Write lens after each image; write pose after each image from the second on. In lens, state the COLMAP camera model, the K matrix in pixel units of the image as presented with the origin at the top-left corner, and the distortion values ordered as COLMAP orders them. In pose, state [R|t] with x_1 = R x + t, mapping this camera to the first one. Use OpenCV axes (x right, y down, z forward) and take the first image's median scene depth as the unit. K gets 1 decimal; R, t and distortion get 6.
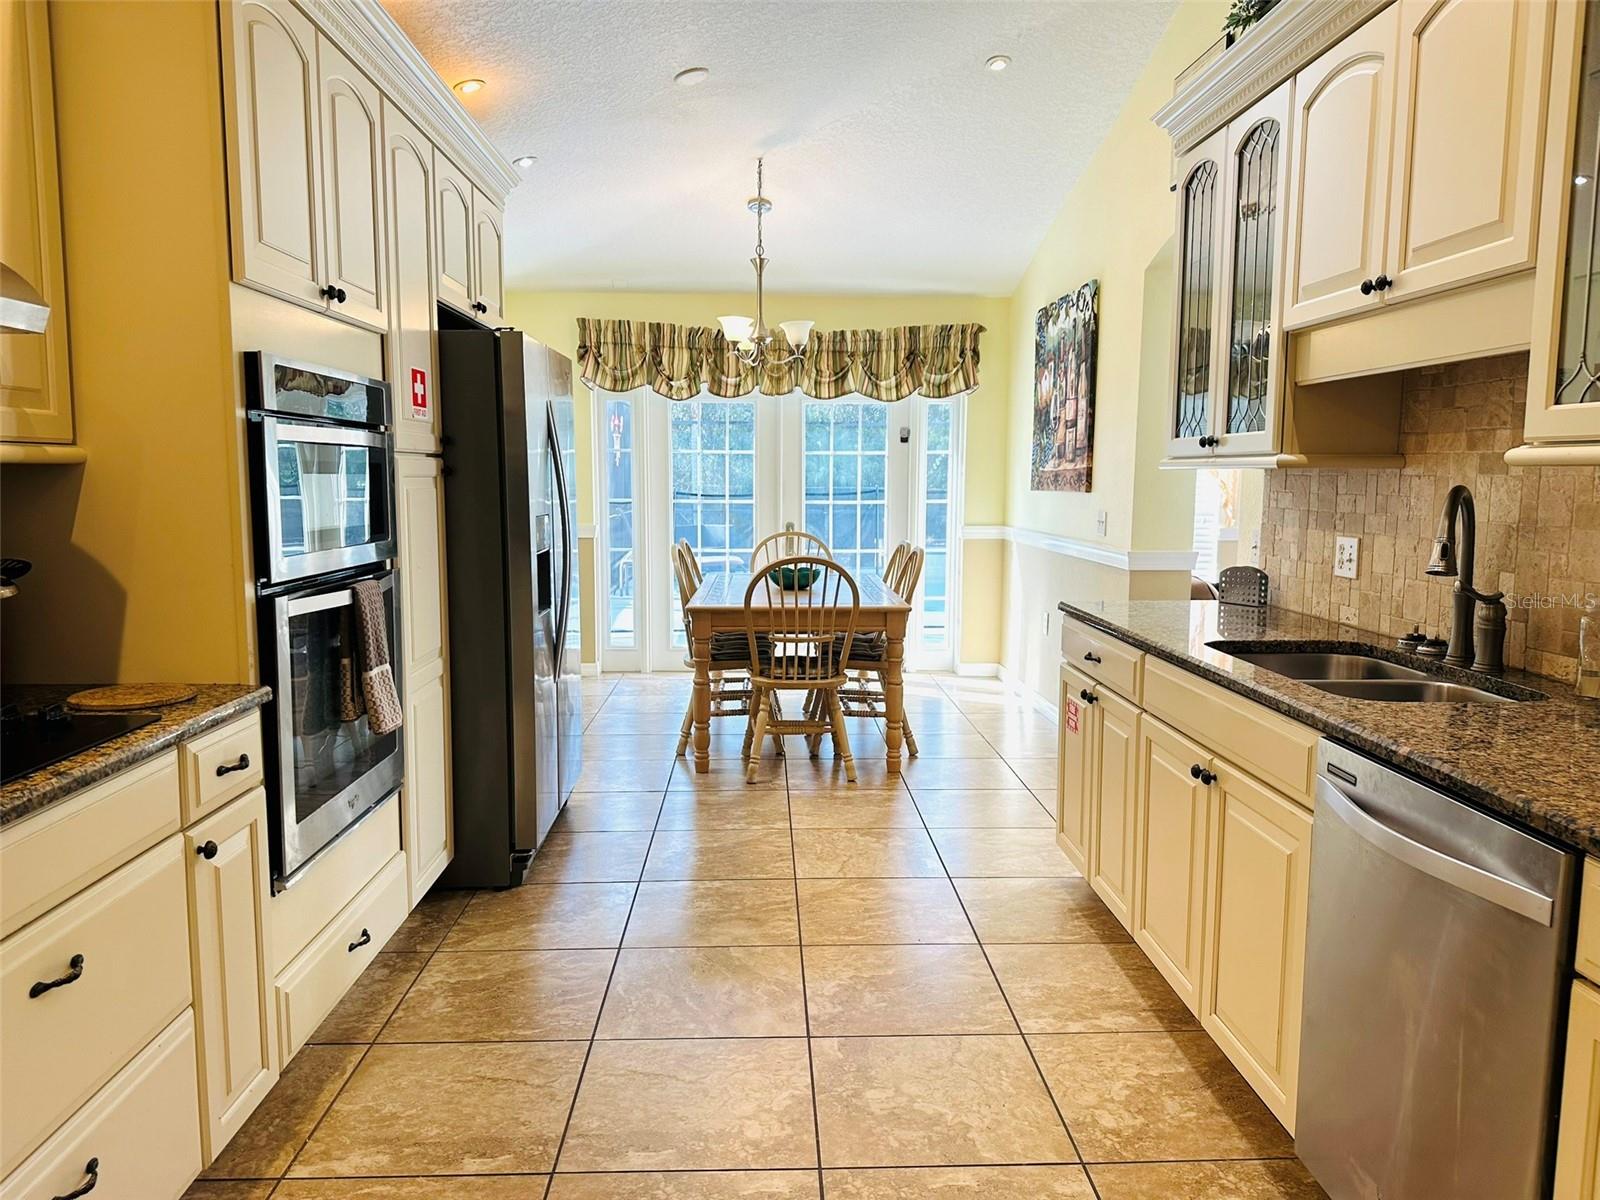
lens RADIAL K [[1128.2, 0, 798.6], [0, 1128.2, 605.7], [0, 0, 1]] dist [0.055867, -0.078595]
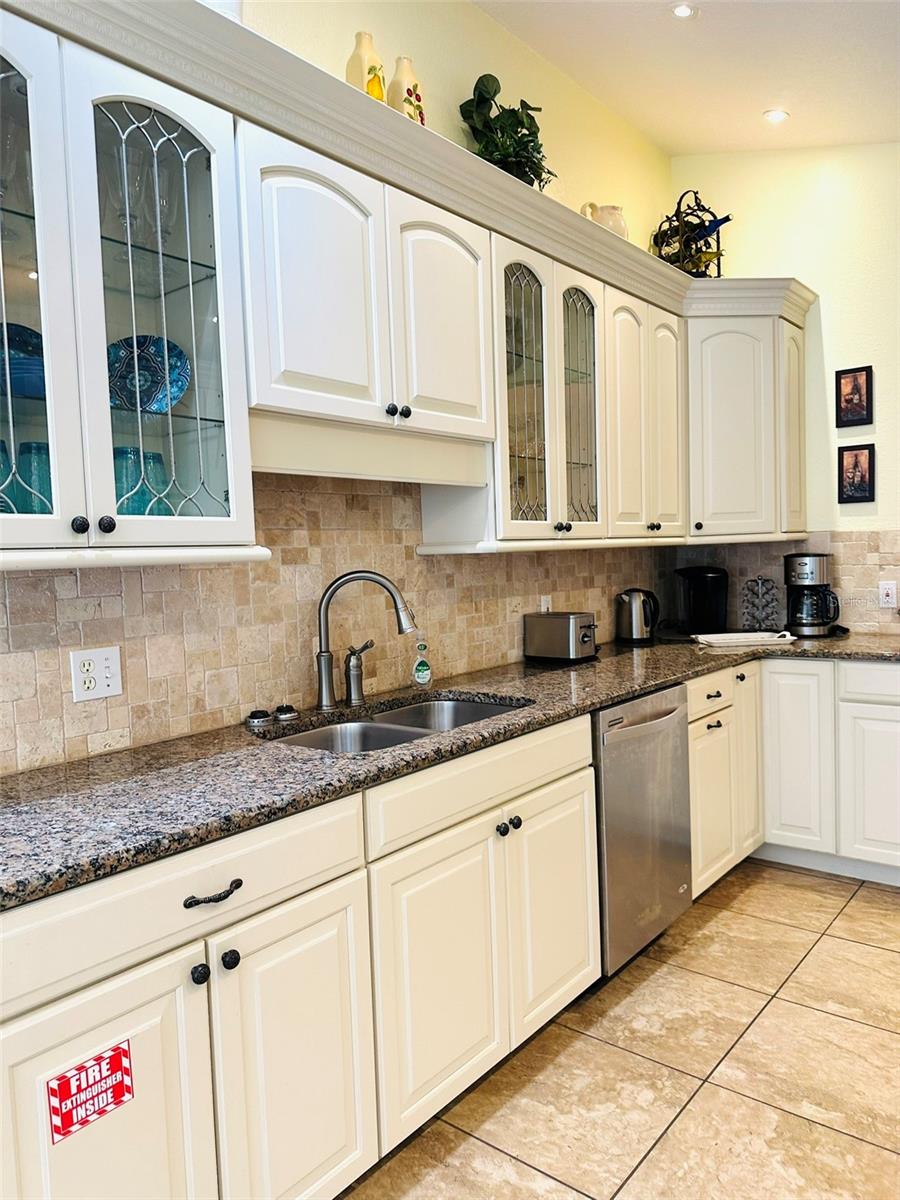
lens RADIAL K [[846.1, 0, 427.3], [0, 846.1, 609.8], [0, 0, 1]] dist [0.055867, -0.078595]
pose [[-0.745412, -0.016392, 0.666403, -0.051264], [0.113665, 0.981932, 0.151294, -0.073240], [-0.656842, 0.188524, -0.730080, 0.610943]]
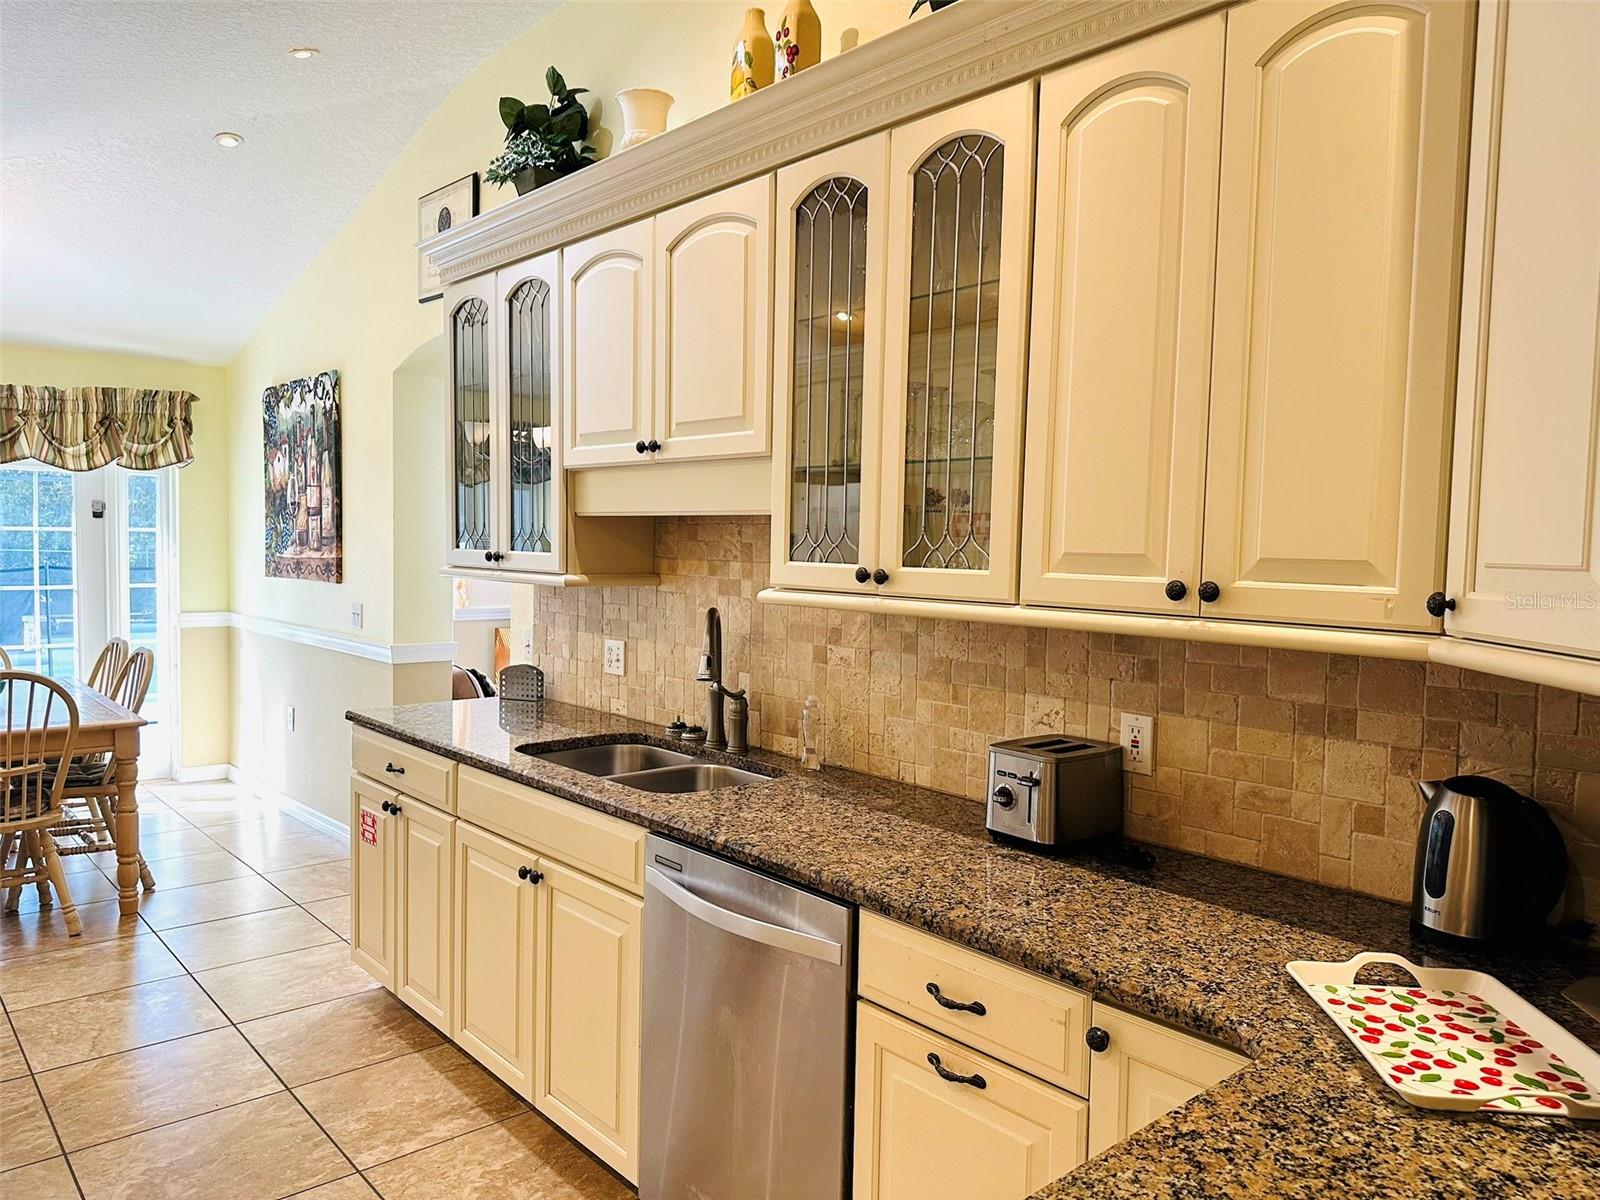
lens RADIAL K [[1128.2, 0, 810.6], [0, 1128.2, 602.8], [0, 0, 1]] dist [0.055867, -0.078595]
pose [[0.770157, -0.022947, 0.637441, -0.047935], [0.057242, 0.997807, -0.033240, -0.022976], [-0.635280, 0.062088, 0.769782, -0.011311]]
